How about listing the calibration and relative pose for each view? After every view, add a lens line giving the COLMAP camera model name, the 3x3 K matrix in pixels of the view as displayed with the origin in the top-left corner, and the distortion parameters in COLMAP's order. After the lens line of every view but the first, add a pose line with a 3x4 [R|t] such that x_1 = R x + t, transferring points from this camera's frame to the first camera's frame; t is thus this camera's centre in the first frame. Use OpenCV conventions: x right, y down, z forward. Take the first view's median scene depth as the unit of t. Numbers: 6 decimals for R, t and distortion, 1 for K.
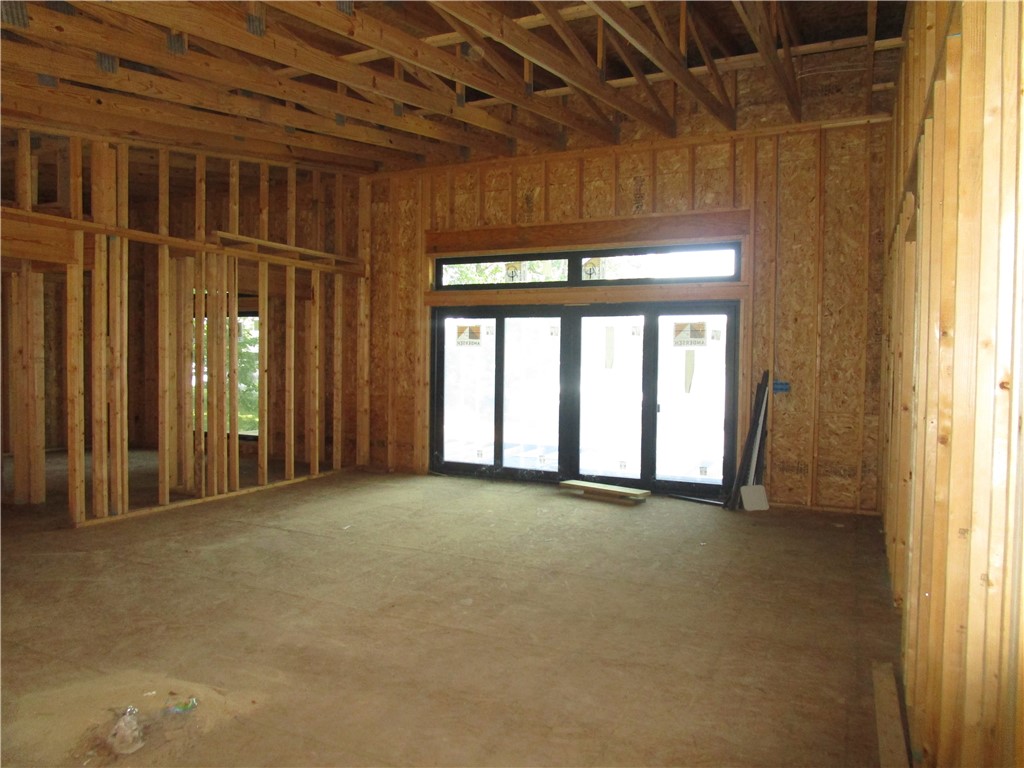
lens RADIAL K [[695.2, 0, 508.9], [0, 695.2, 384.9], [0, 0, 1]] dist [-0.024321, 0.004741]
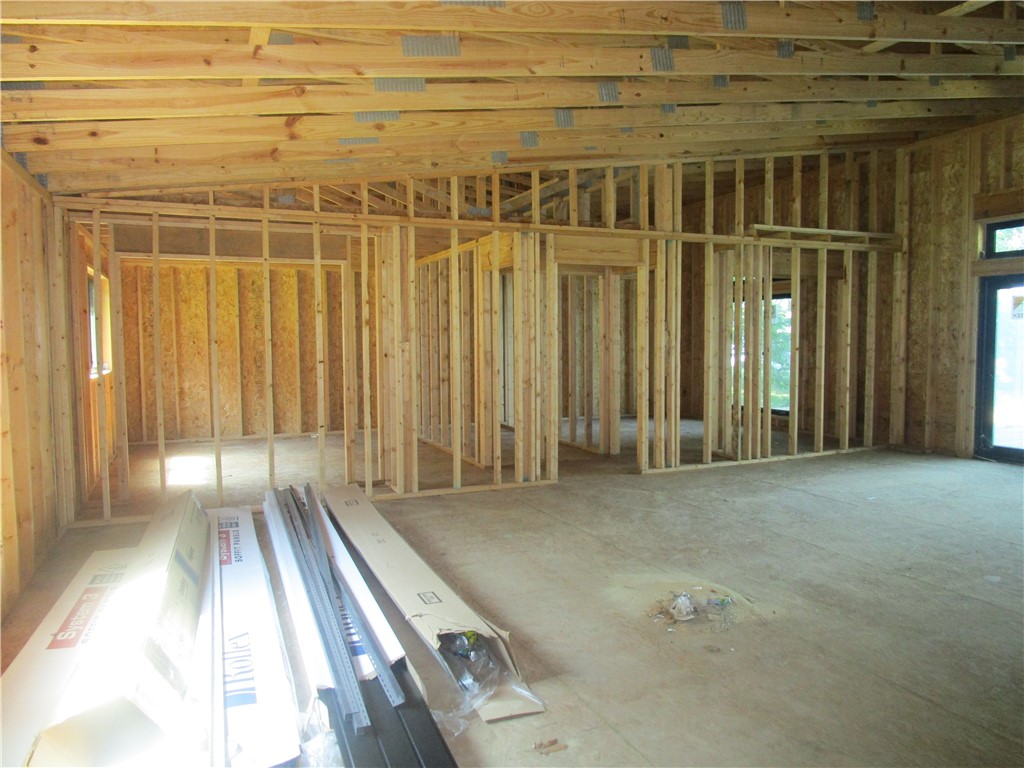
lens RADIAL K [[695.2, 0, 508.9], [0, 695.2, 384.9], [0, 0, 1]] dist [-0.024321, 0.004741]
pose [[0.739243, 0.021877, -0.673084, 0.043353], [-0.003212, 0.999575, 0.028961, 0.005734], [0.673432, -0.019247, 0.738999, -0.097033]]
